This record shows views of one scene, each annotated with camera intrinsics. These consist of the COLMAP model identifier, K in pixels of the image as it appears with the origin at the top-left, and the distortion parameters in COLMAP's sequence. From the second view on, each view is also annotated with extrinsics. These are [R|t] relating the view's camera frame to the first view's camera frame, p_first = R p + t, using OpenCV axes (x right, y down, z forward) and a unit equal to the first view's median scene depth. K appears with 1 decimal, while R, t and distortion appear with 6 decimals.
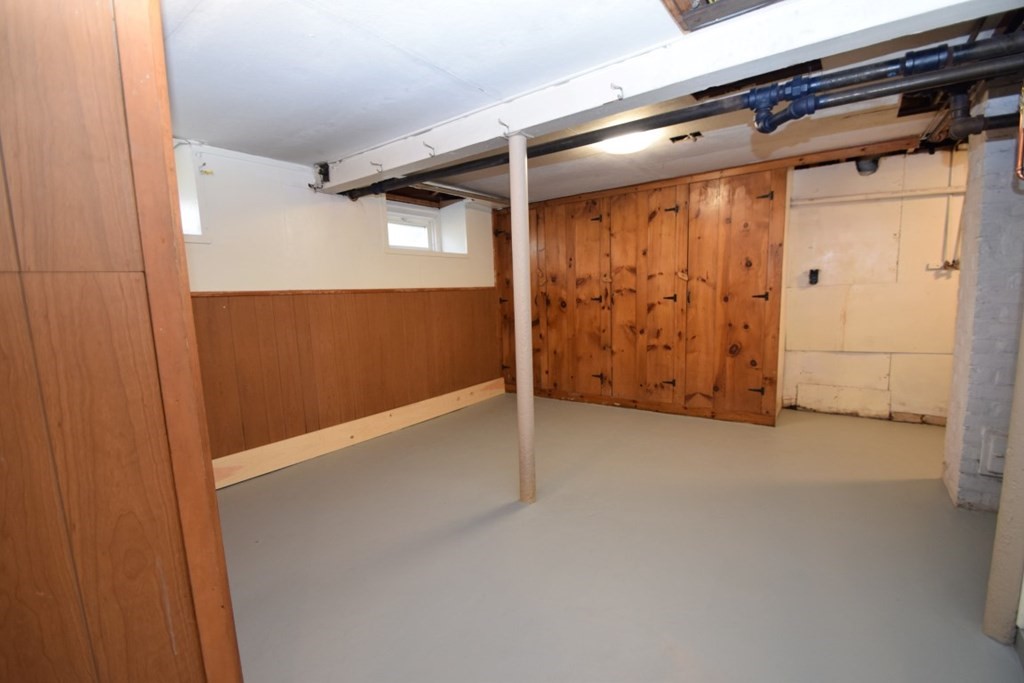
lens RADIAL K [[449.0, 0, 515.4], [0, 449.0, 343.5], [0, 0, 1]] dist [0.000394, -0.007292]
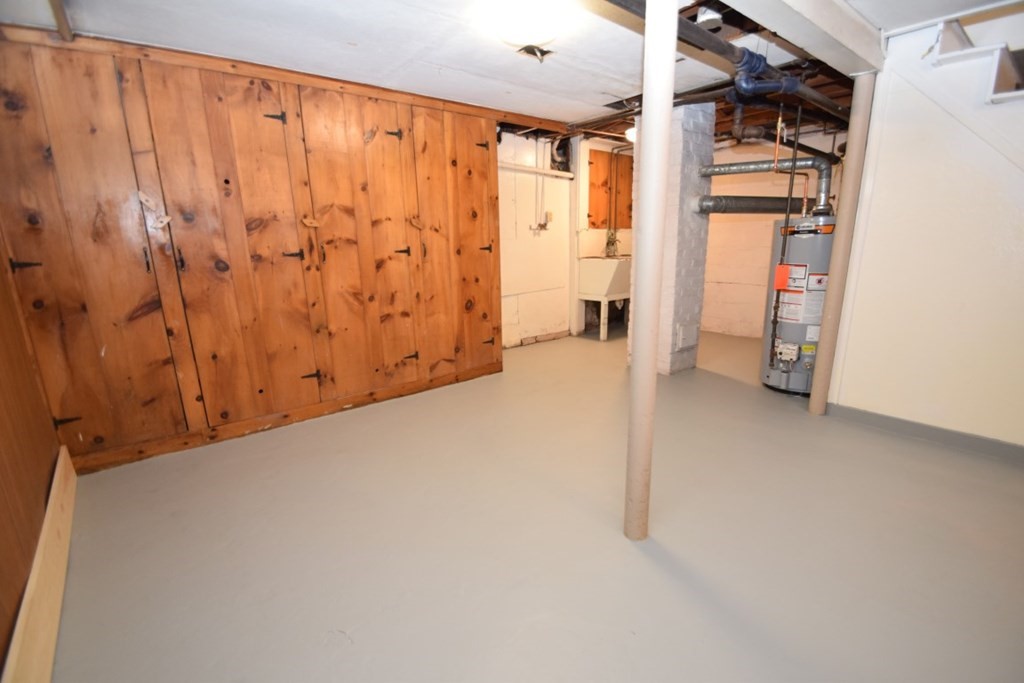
lens RADIAL K [[449.0, 0, 515.4], [0, 449.0, 348.1], [0, 0, 1]] dist [0.000394, -0.007292]
pose [[0.262710, -0.198423, 0.944252, -0.375025], [0.122650, 0.977555, 0.171298, -0.044787], [-0.957048, 0.070811, 0.281150, 0.585133]]
